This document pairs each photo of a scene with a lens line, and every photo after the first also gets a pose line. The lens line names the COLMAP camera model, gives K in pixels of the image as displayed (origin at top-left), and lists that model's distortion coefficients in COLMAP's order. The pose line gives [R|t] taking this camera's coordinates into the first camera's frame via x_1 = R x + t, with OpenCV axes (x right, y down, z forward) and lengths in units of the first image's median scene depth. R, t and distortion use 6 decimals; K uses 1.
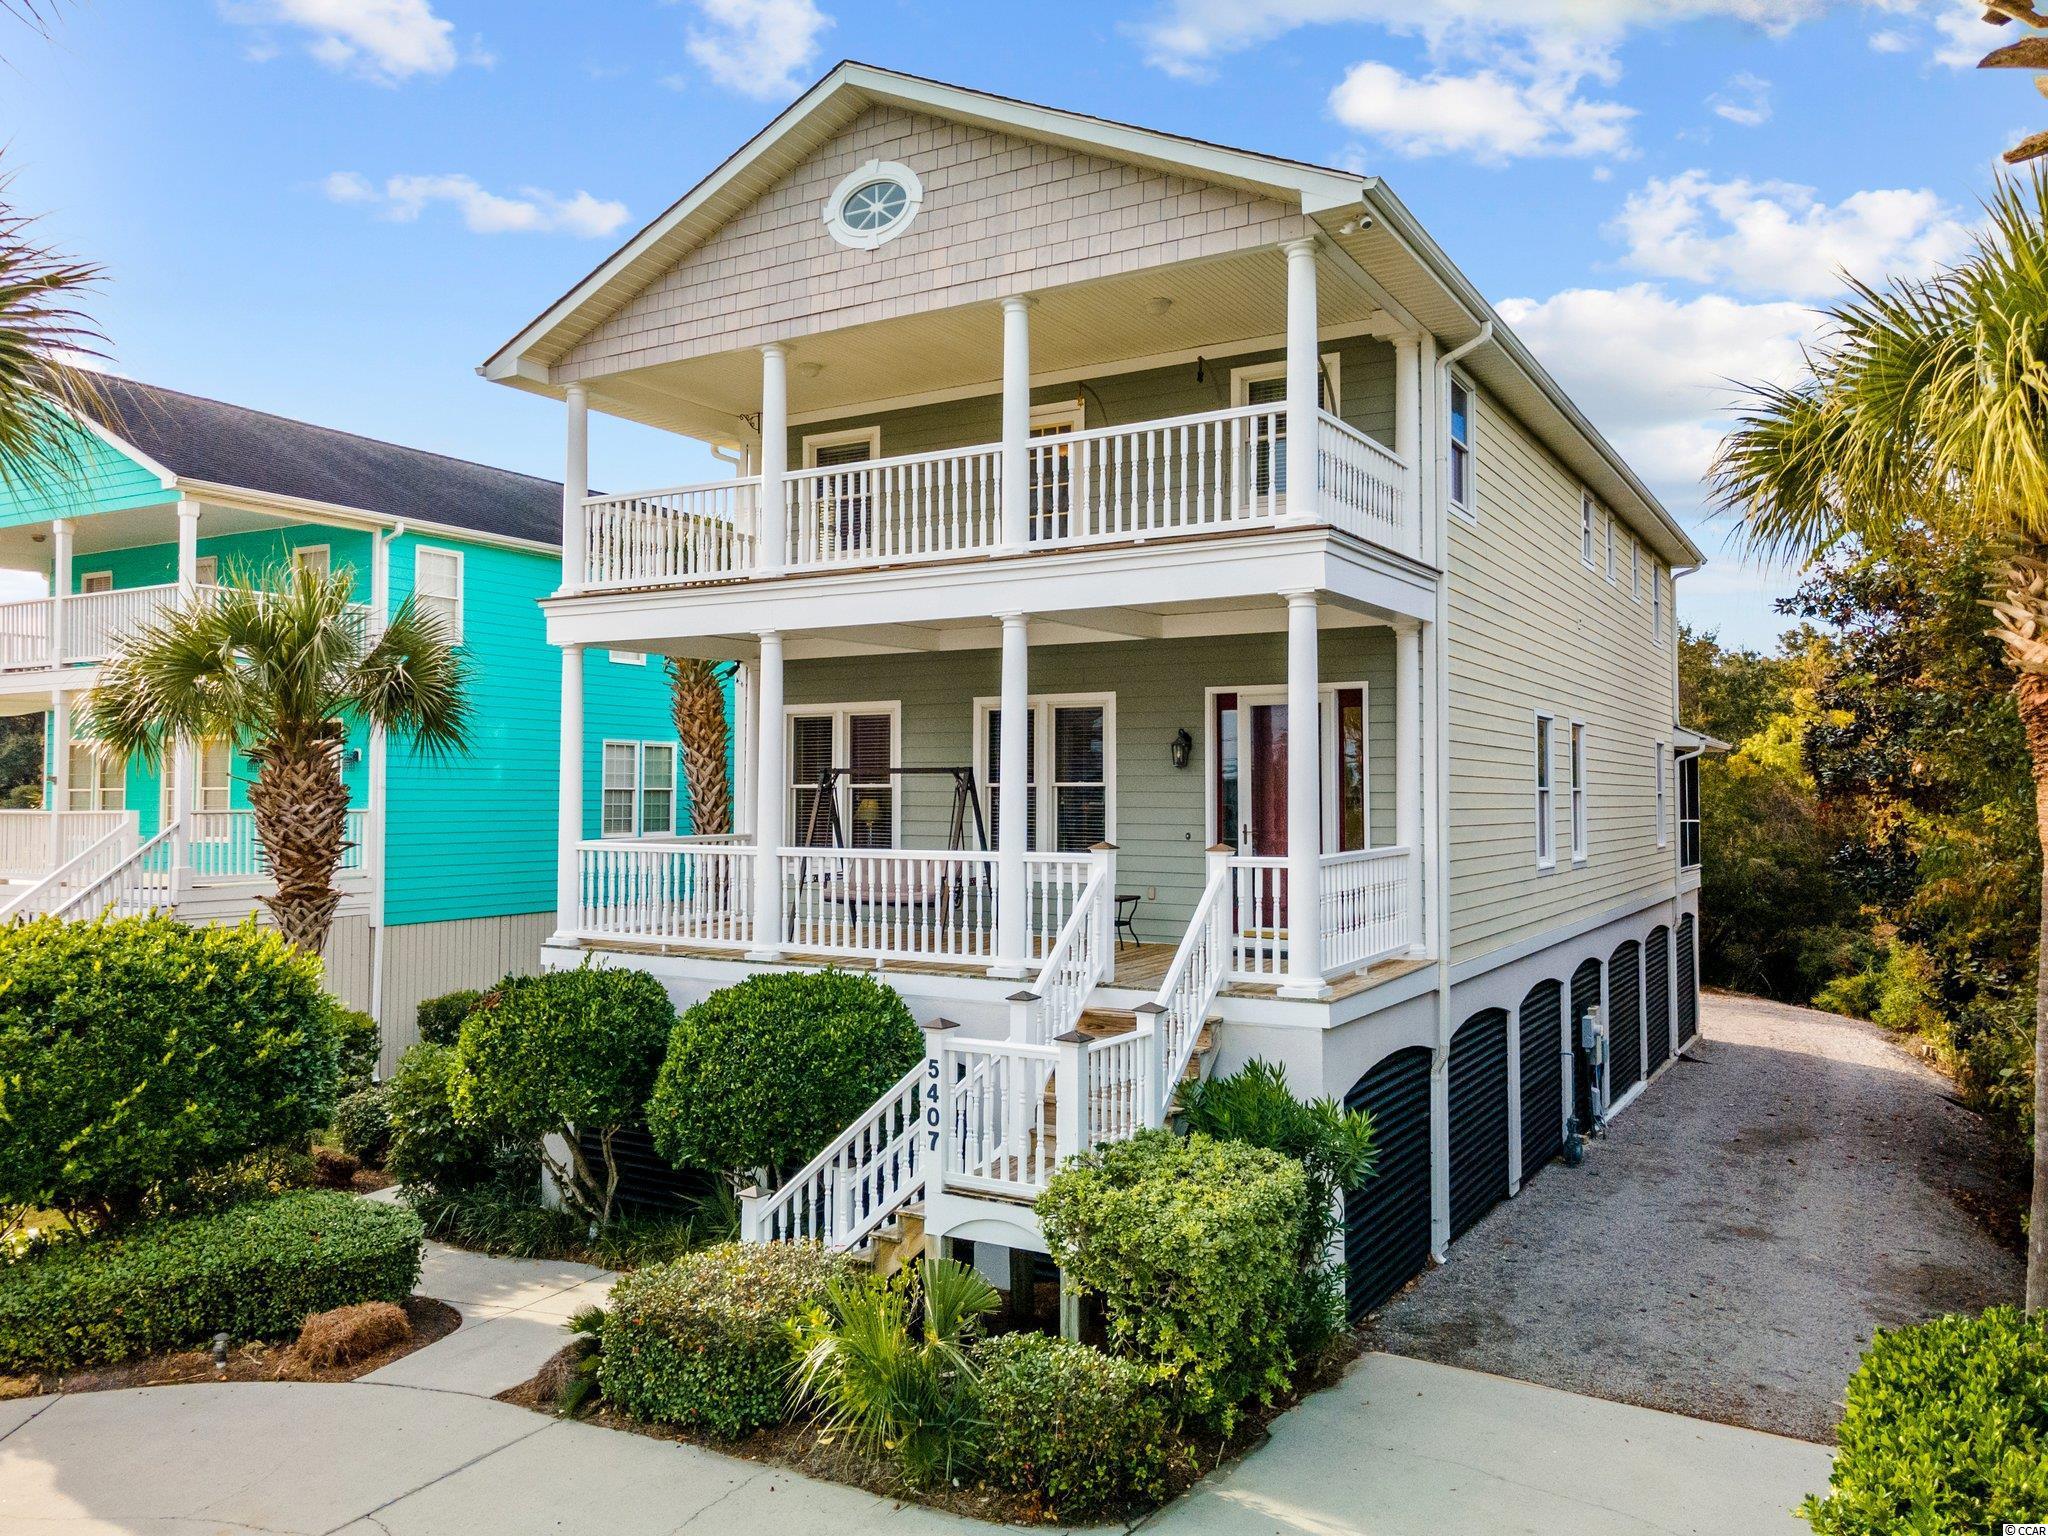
lens RADIAL K [[1455.1, 0, 1023.3], [0, 1455.1, 766.9], [0, 0, 1]] dist [0.031064, 0.002465]
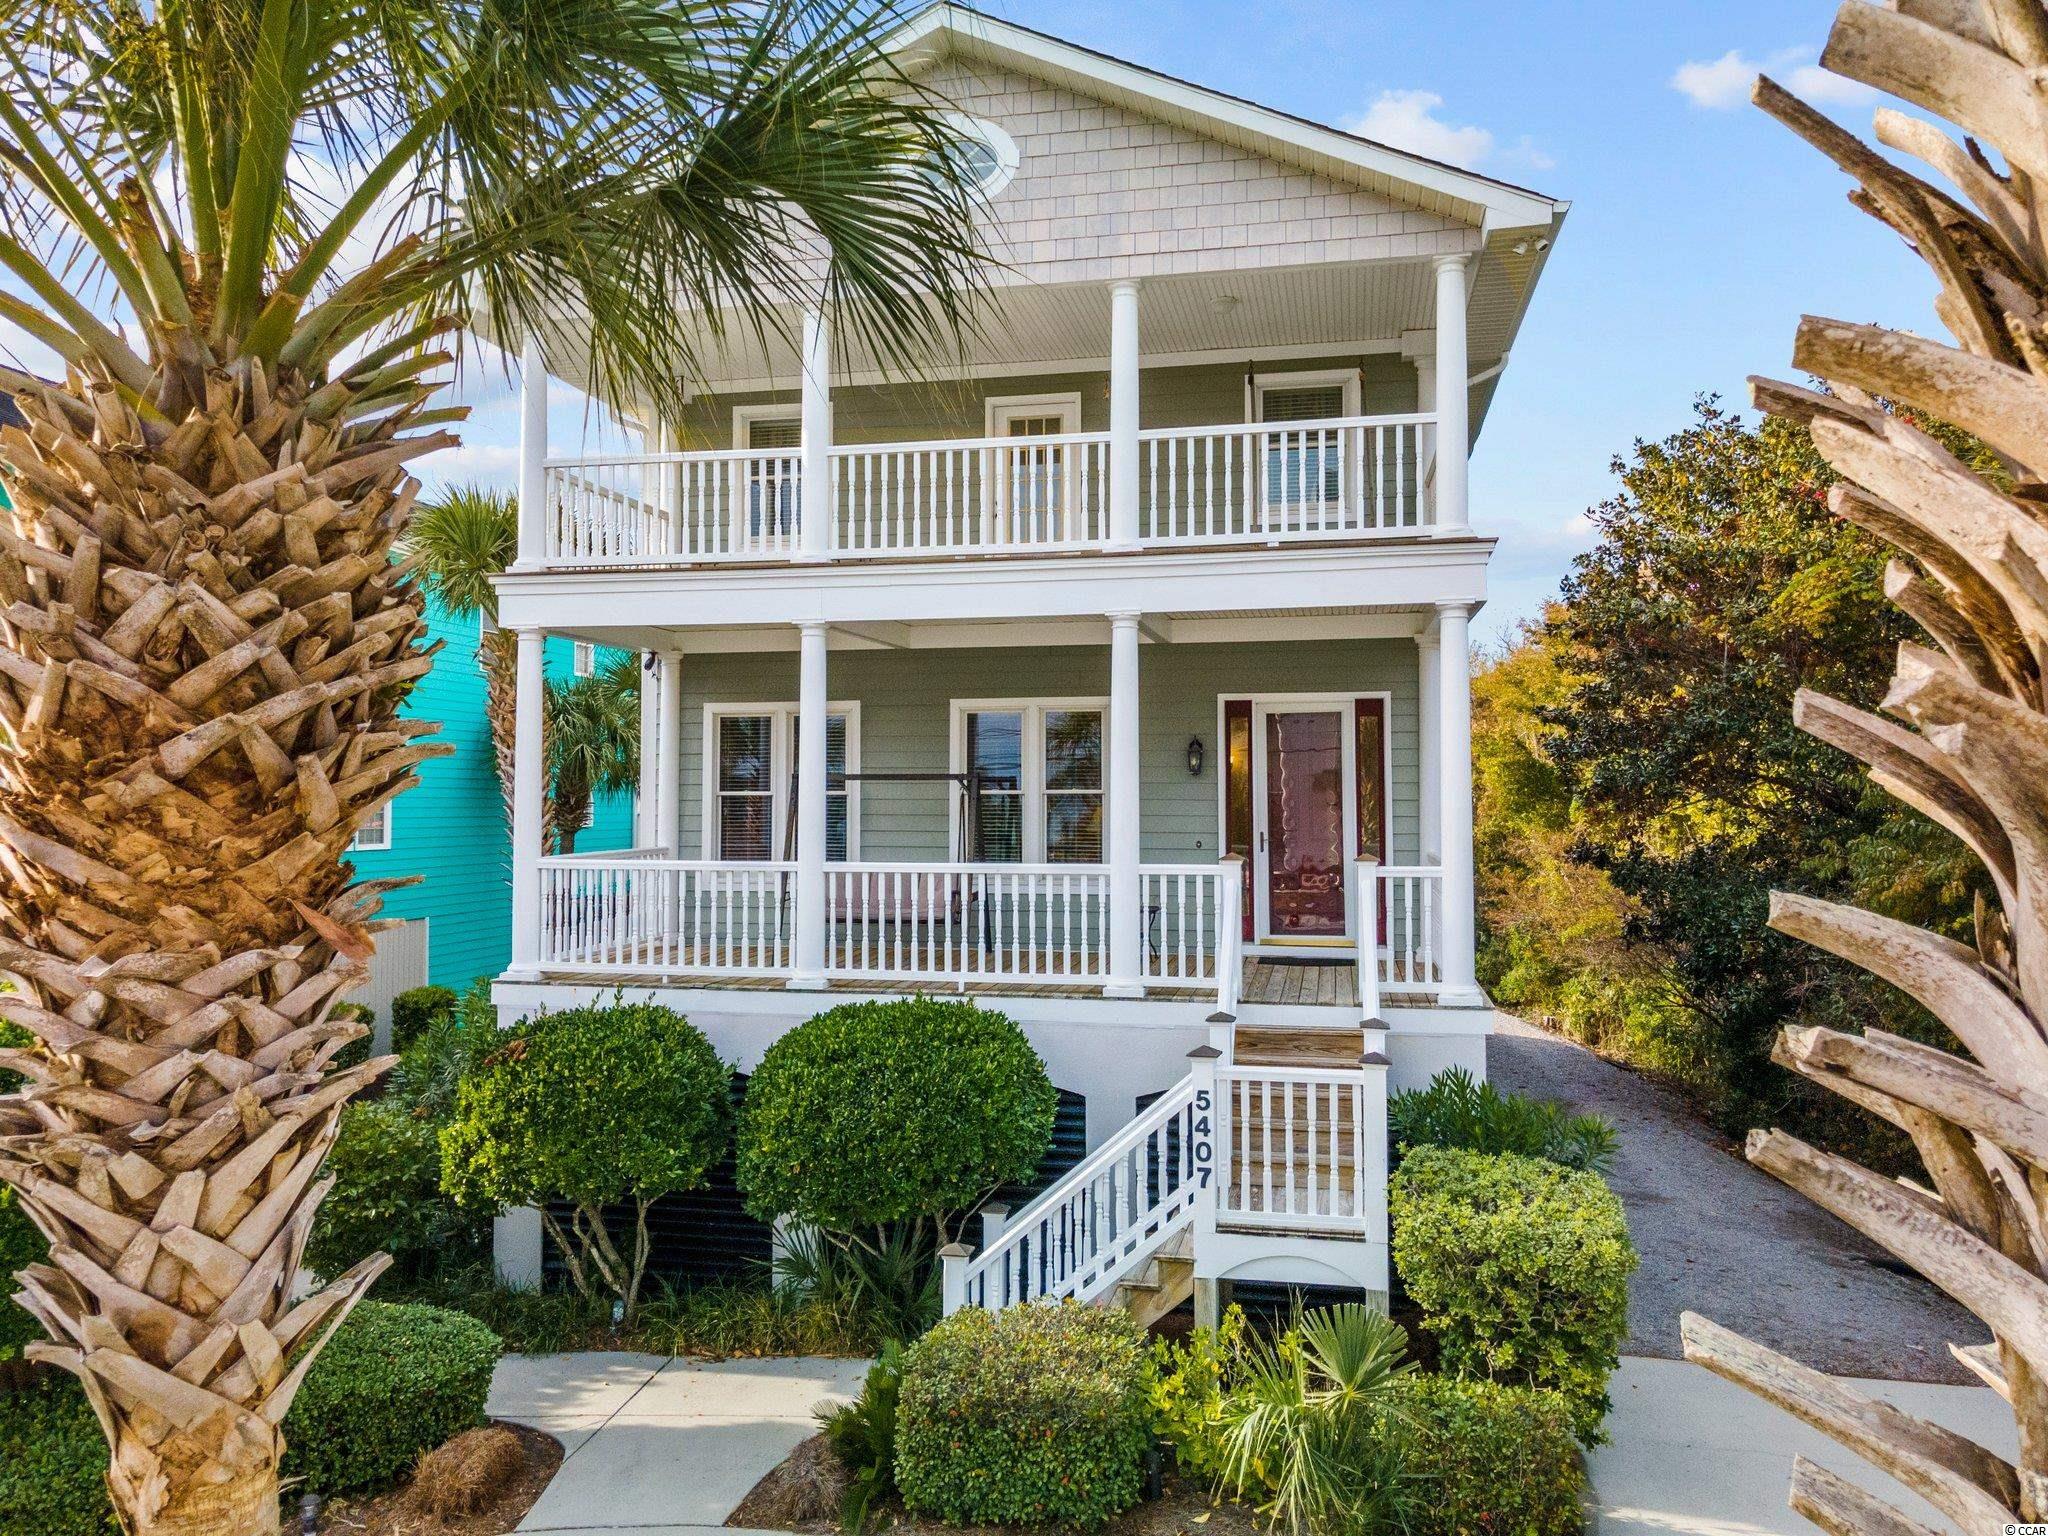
lens RADIAL K [[1455.1, 0, 1023.6], [0, 1455.1, 768.8], [0, 0, 1]] dist [0.031064, 0.002465]
pose [[0.951490, 0.004830, 0.307642, -0.358323], [-0.004541, 0.999988, -0.001654, -0.002049], [-0.307646, 0.000176, 0.951501, 0.115277]]
